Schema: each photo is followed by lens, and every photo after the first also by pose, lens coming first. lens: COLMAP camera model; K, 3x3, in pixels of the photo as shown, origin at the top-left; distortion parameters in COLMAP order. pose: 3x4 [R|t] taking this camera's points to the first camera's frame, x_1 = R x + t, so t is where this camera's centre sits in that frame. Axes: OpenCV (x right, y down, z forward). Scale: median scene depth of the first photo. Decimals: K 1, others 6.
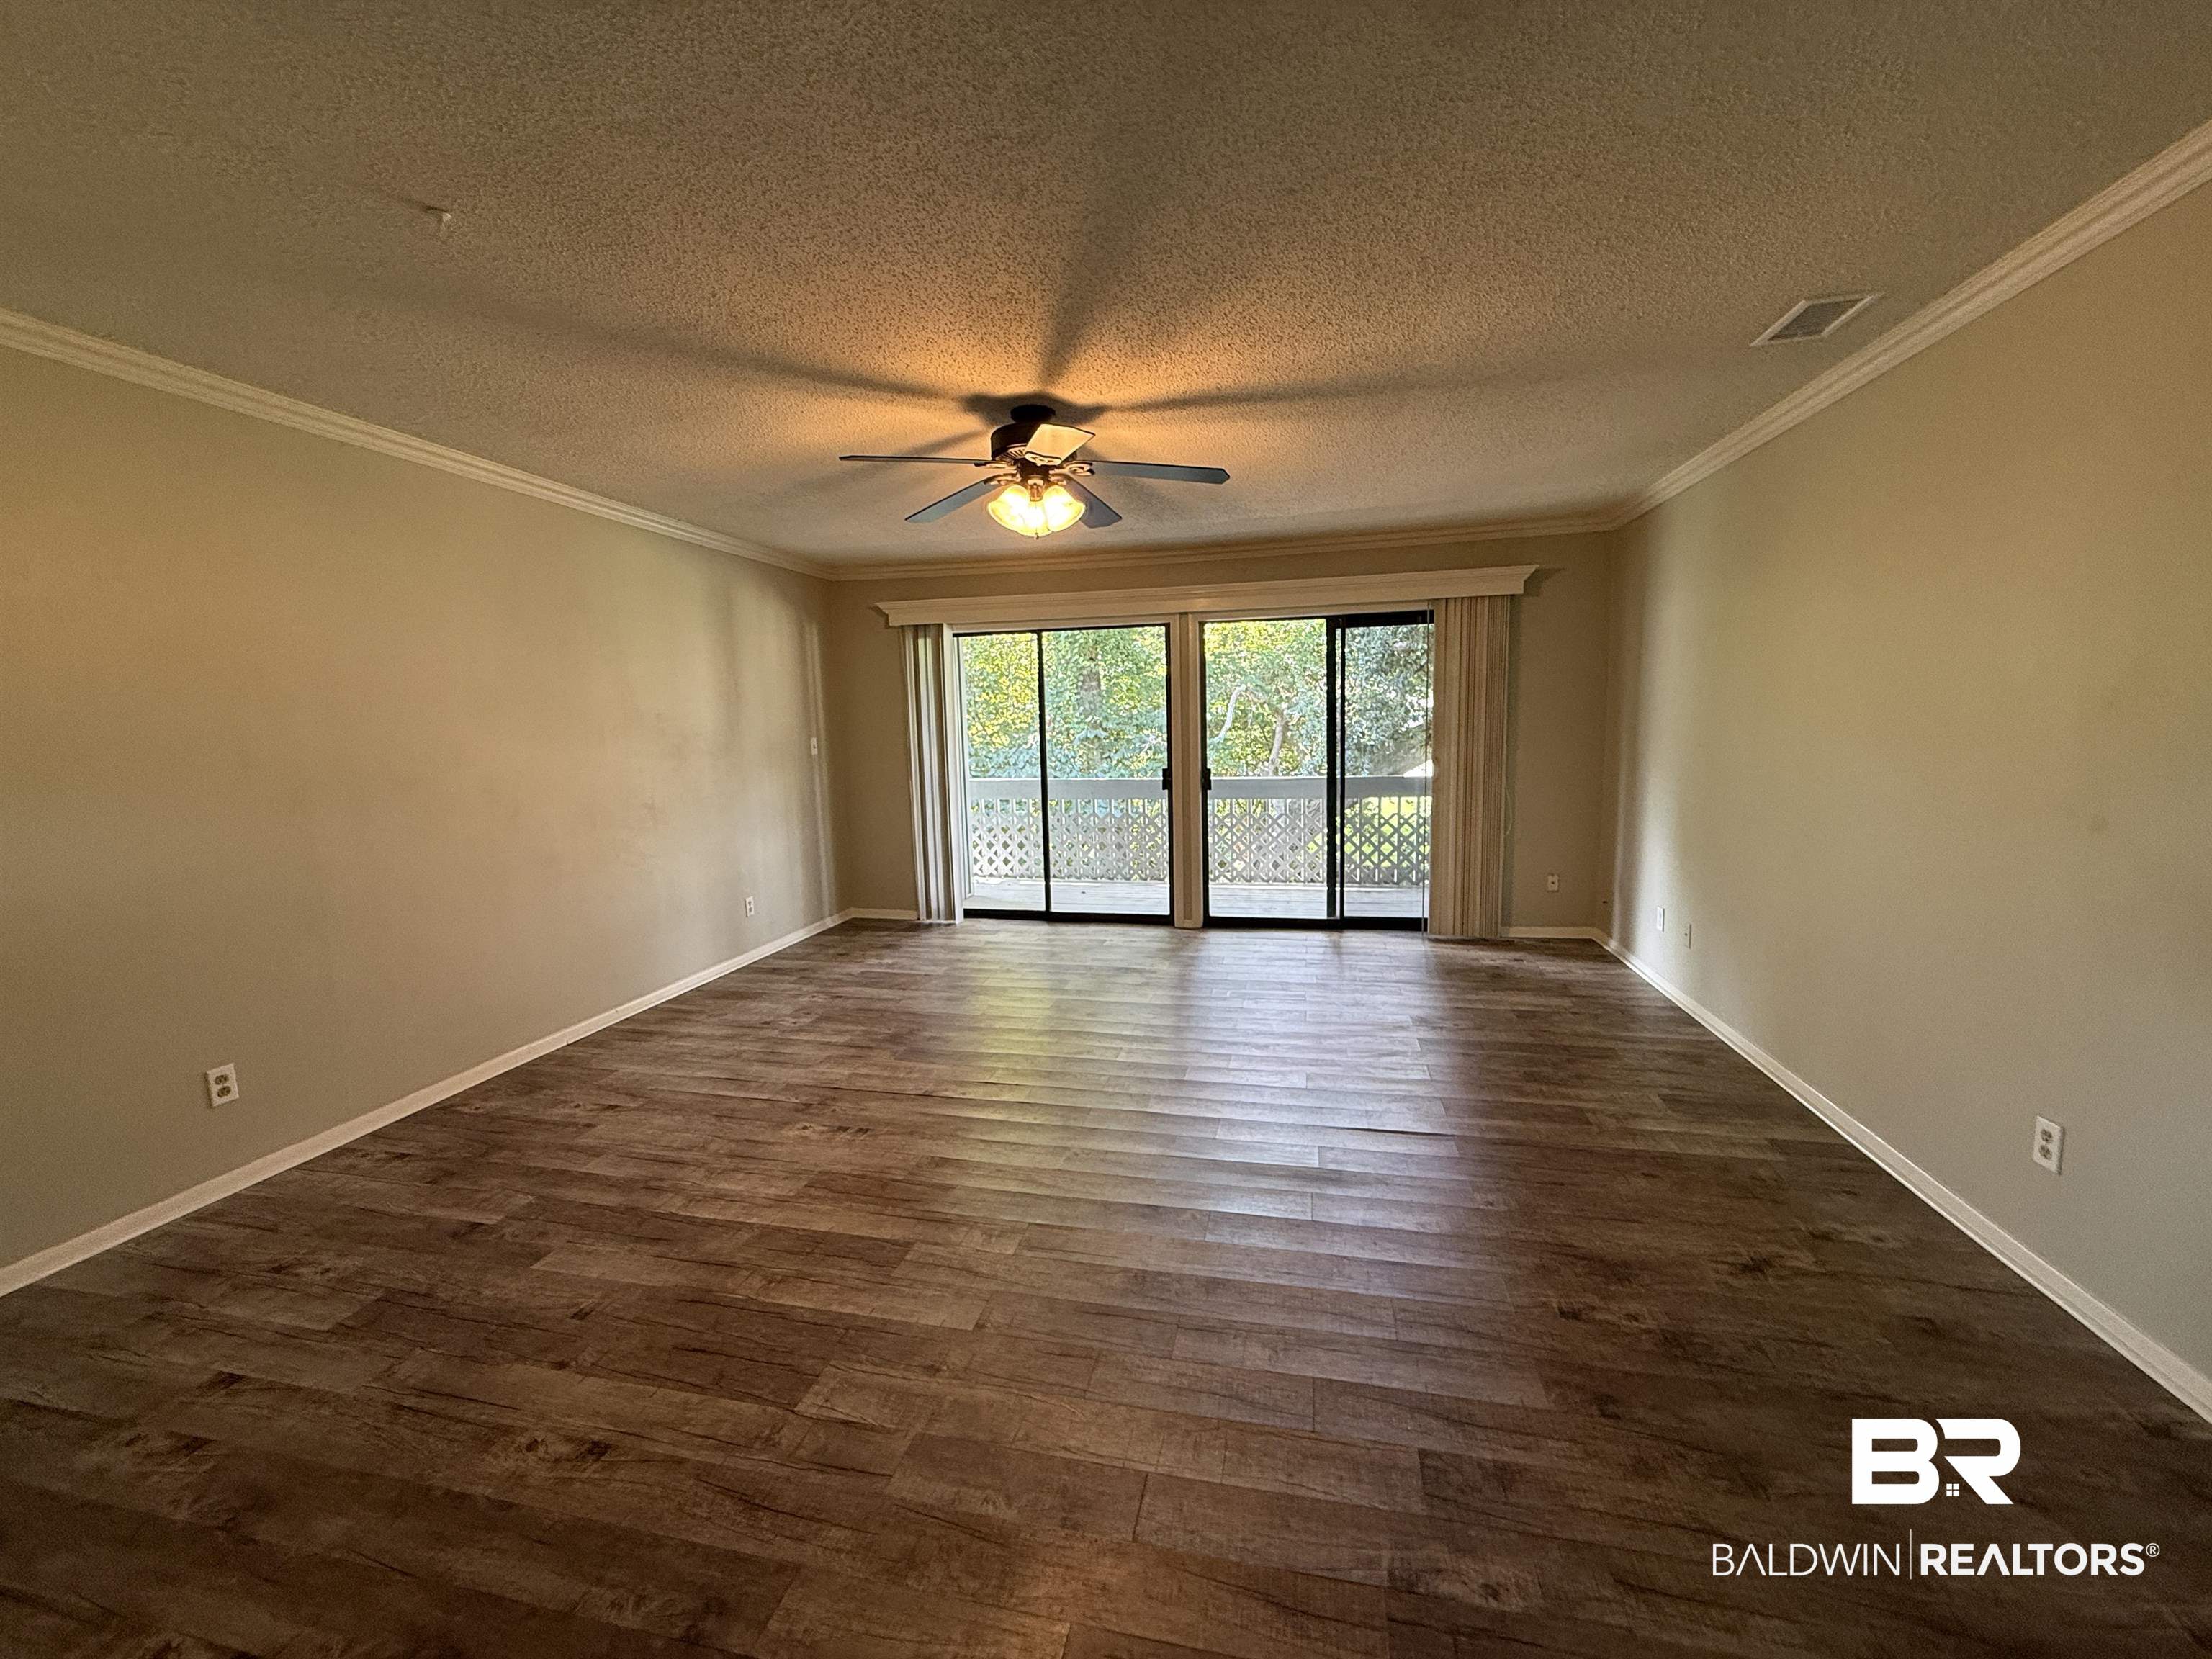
lens RADIAL K [[883.5, 0, 1102.9], [0, 883.5, 823.1], [0, 0, 1]] dist [0.001325, -0.000301]
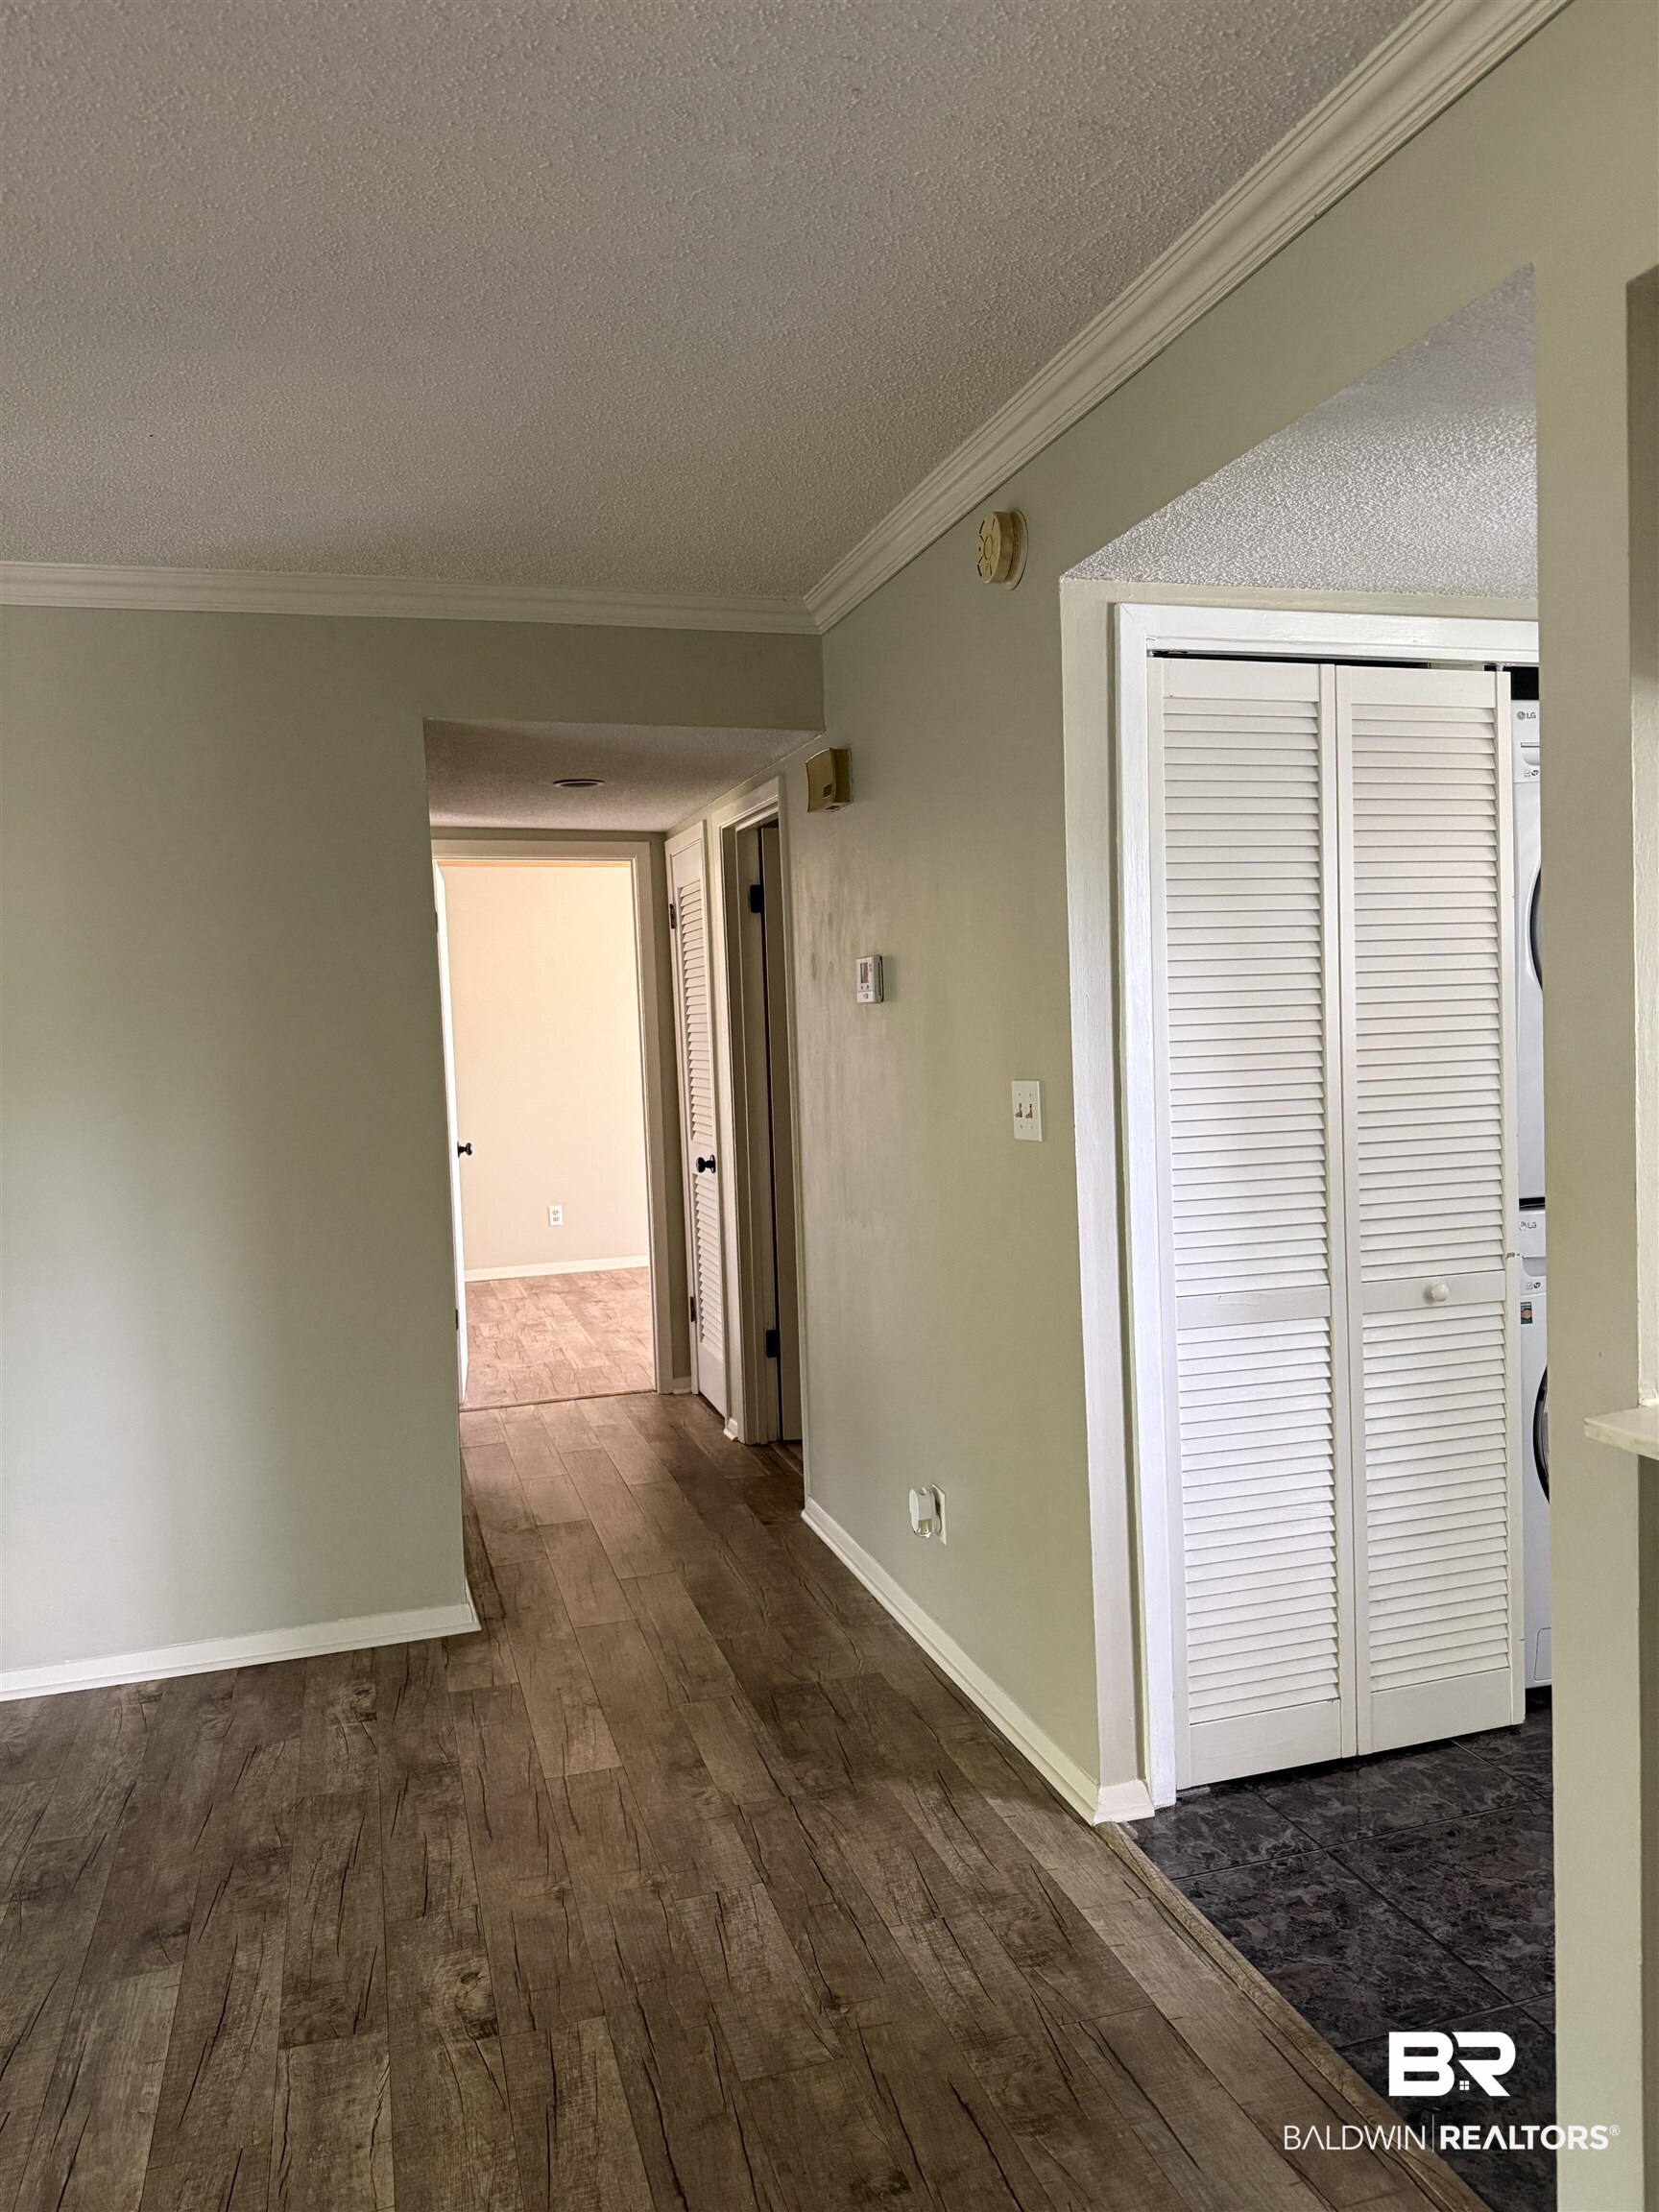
lens RADIAL K [[1564.3, 0, 823.7], [0, 1564.3, 1106.3], [0, 0, 1]] dist [0.040409, -0.053702]
pose [[-0.492531, -0.003161, 0.870289, -0.707515], [0.148614, 0.985000, 0.087684, -0.084841], [-0.857512, 0.172524, -0.484673, 0.772269]]
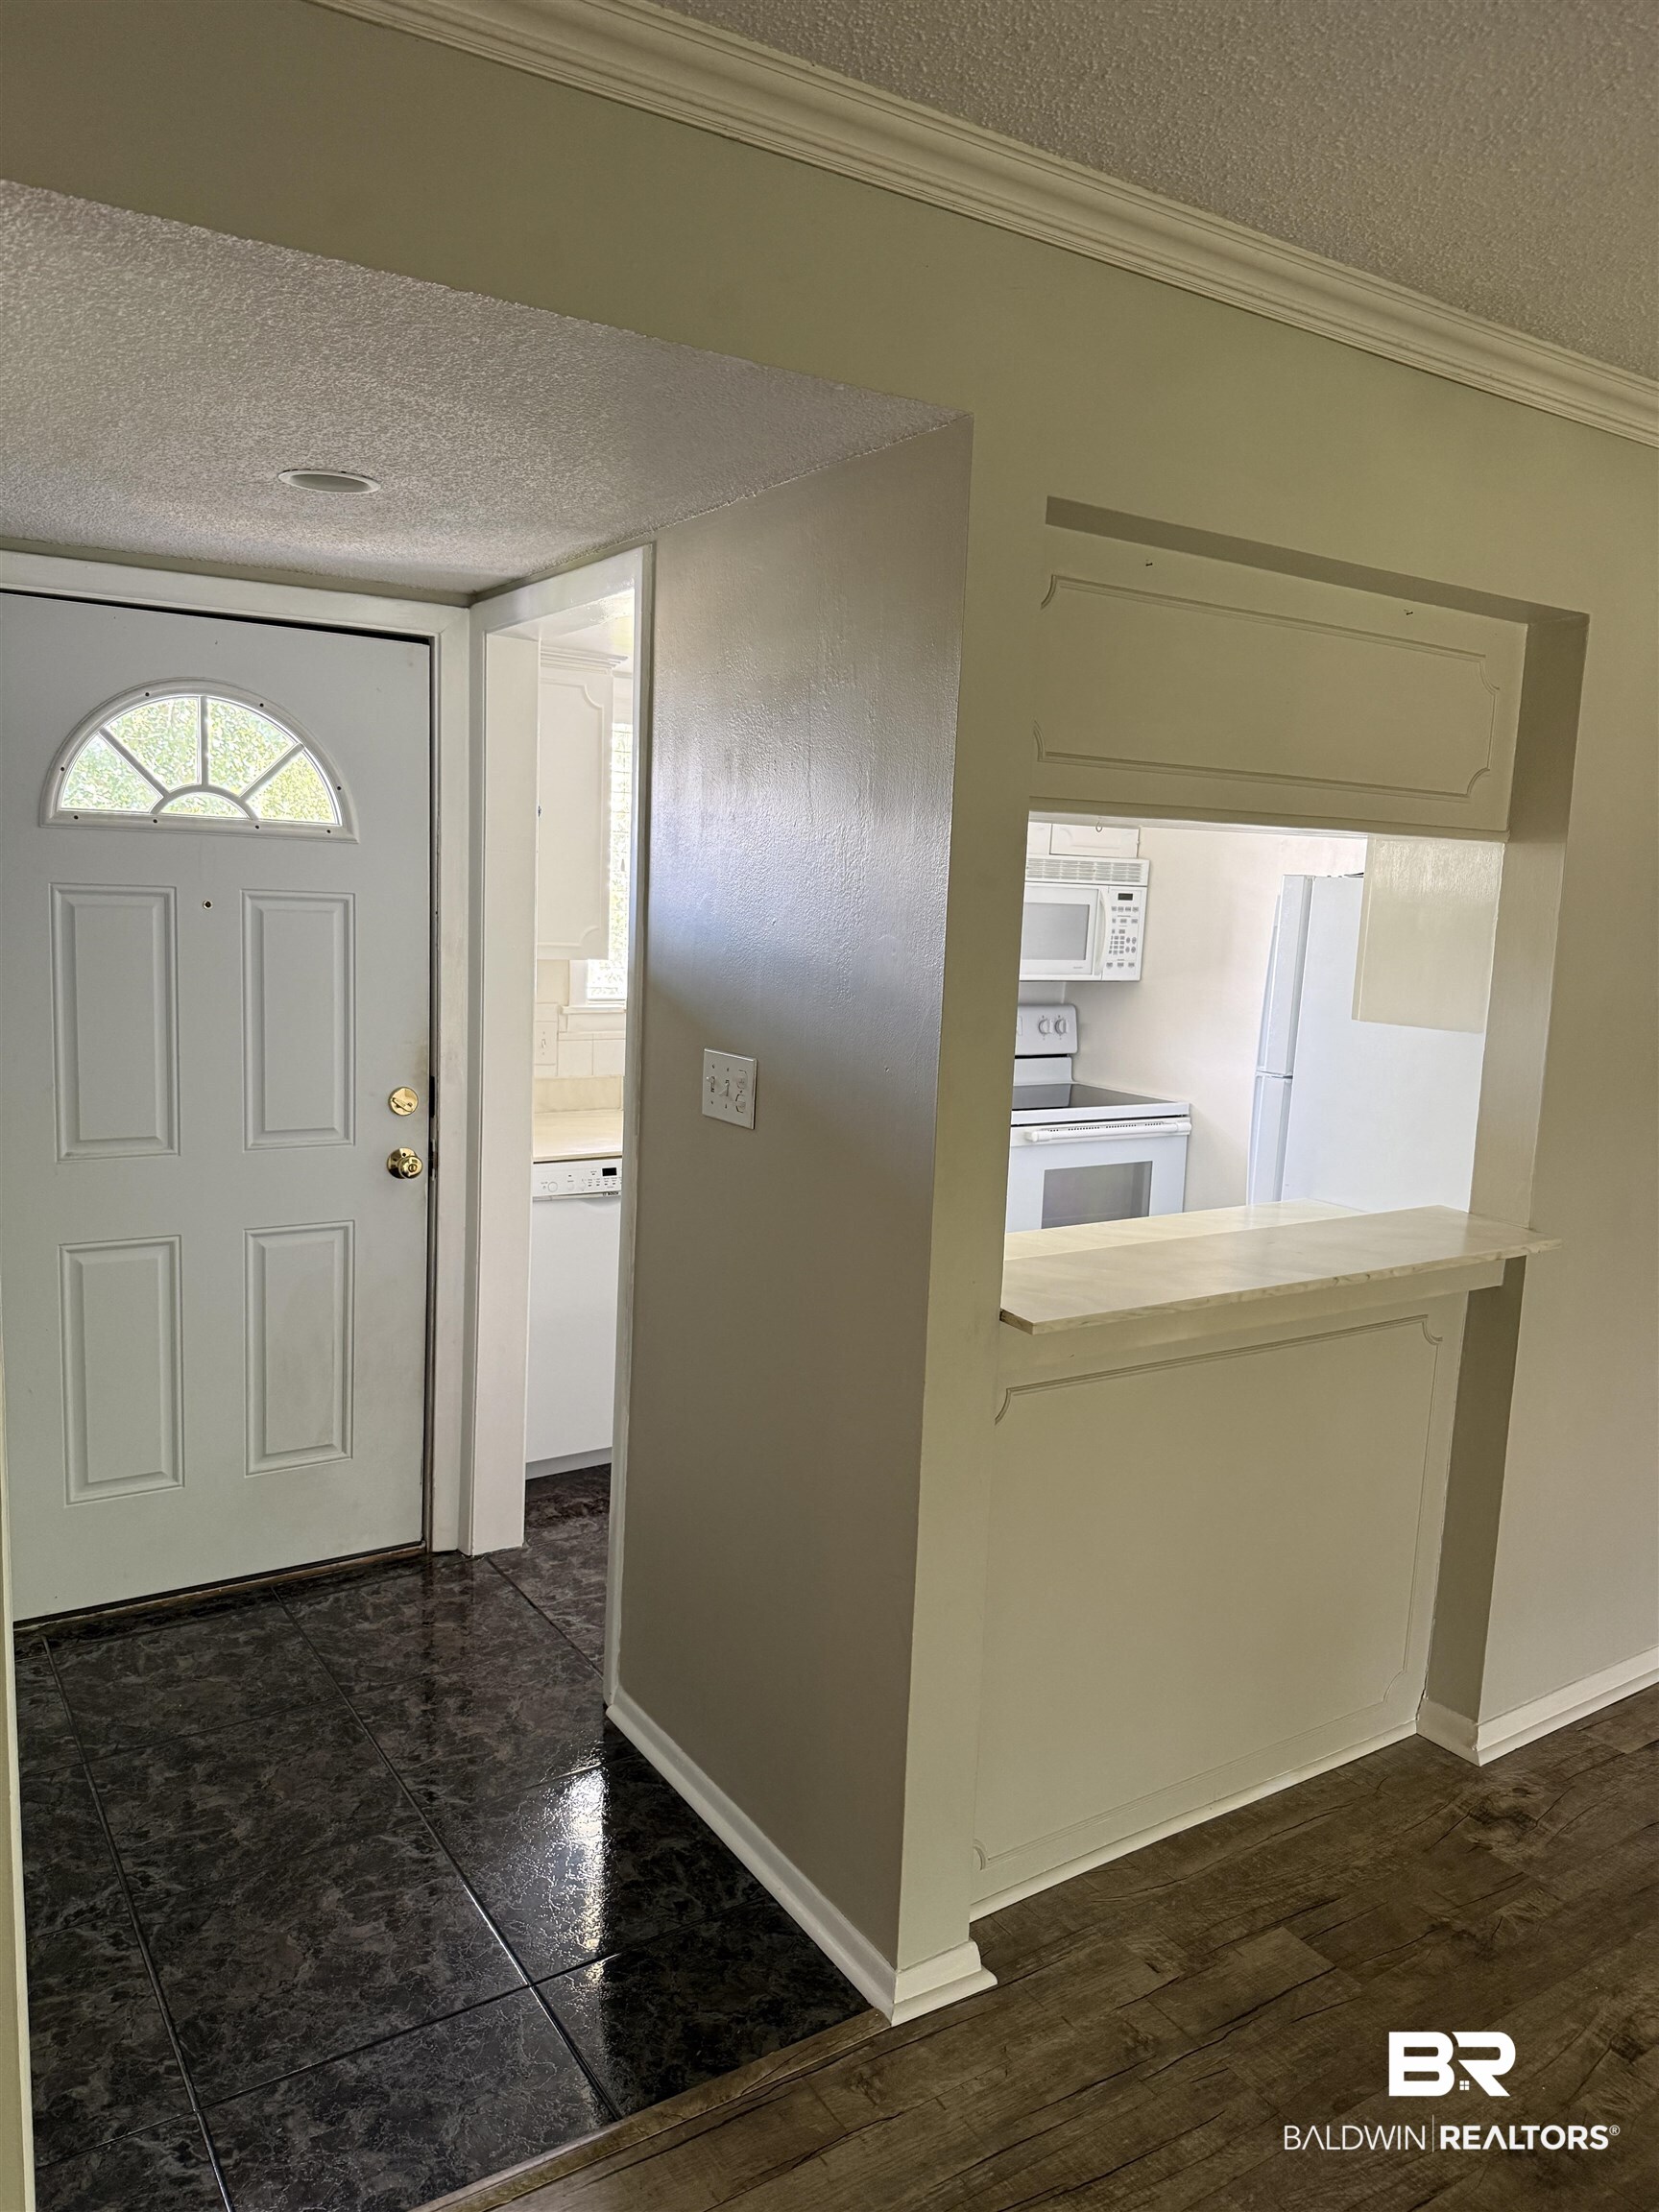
lens RADIAL K [[1564.3, 0, 826.5], [0, 1564.3, 1104.0], [0, 0, 1]] dist [0.040409, -0.053702]
pose [[-0.691619, 0.095237, -0.715956, 0.389828], [-0.107033, 0.966809, 0.232001, -0.171622], [0.714287, 0.237087, -0.658470, 0.691728]]
